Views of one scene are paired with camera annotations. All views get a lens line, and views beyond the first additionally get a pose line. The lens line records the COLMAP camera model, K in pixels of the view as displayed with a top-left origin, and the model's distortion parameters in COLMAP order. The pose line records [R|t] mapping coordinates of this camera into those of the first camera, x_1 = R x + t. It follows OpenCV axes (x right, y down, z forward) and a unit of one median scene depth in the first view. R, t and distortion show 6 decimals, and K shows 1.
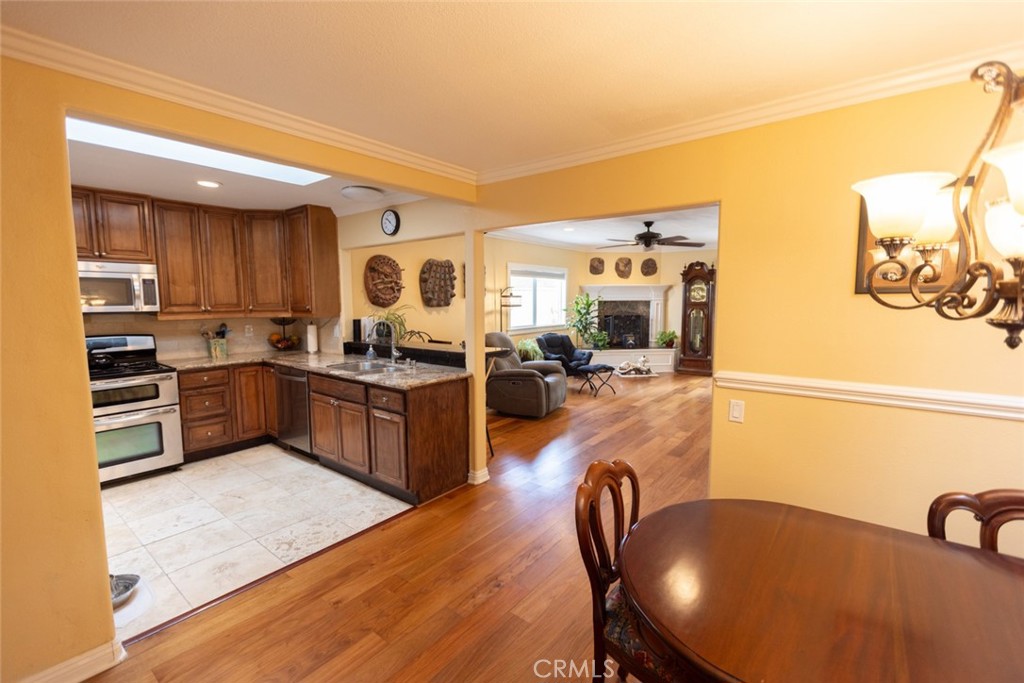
lens RADIAL K [[450.9, 0, 511.0], [0, 450.9, 341.5], [0, 0, 1]] dist [-0.000723, -0.000153]
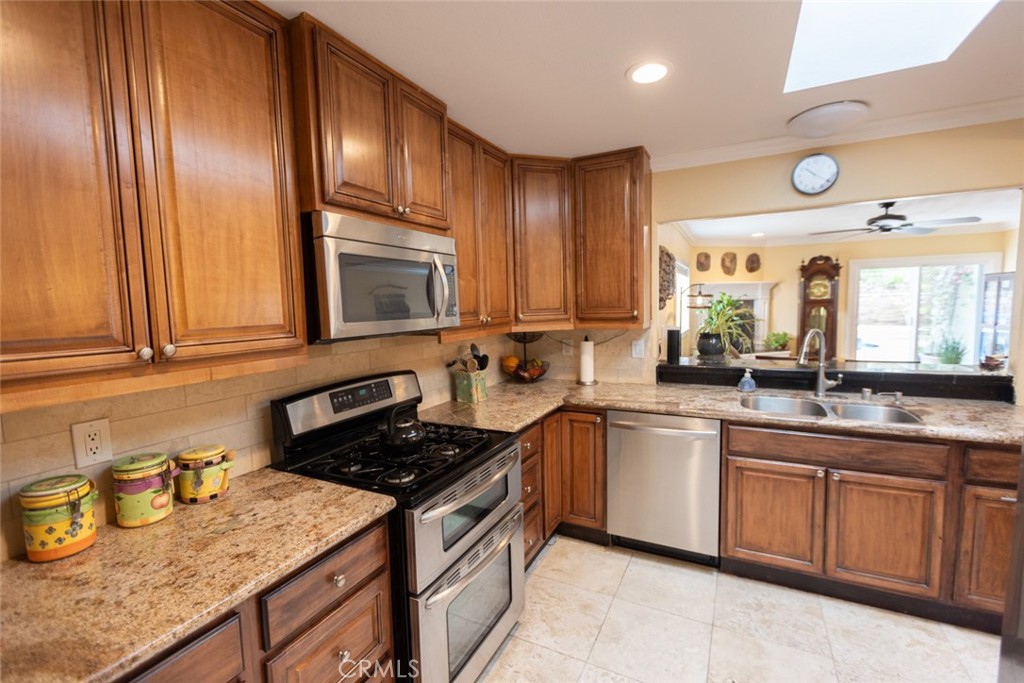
lens RADIAL K [[450.9, 0, 511.0], [0, 450.9, 341.5], [0, 0, 1]] dist [-0.000723, -0.000153]
pose [[0.980297, -0.038138, 0.193811, -0.707749], [0.040305, 0.999161, -0.007249, -0.037239], [-0.193372, 0.014918, 0.981012, 0.403740]]
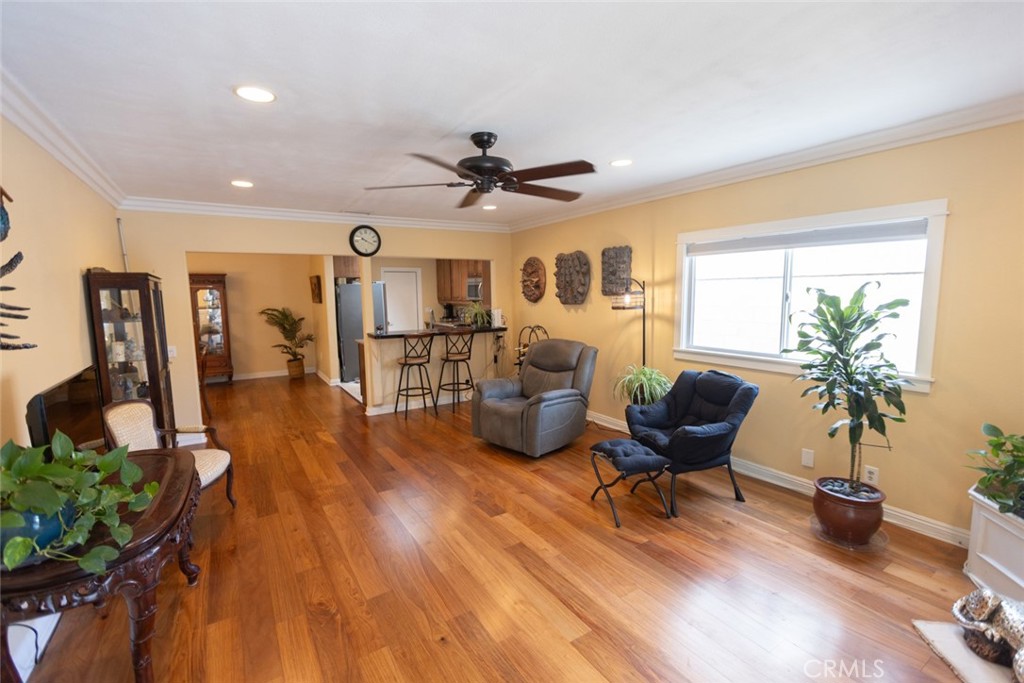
lens RADIAL K [[450.9, 0, 511.0], [0, 450.9, 341.5], [0, 0, 1]] dist [-0.000723, -0.000153]
pose [[-0.333913, 0.106286, -0.936593, 0.955724], [-0.081180, 0.986688, 0.140913, -0.157132], [0.939102, 0.123085, -0.320839, 1.533047]]
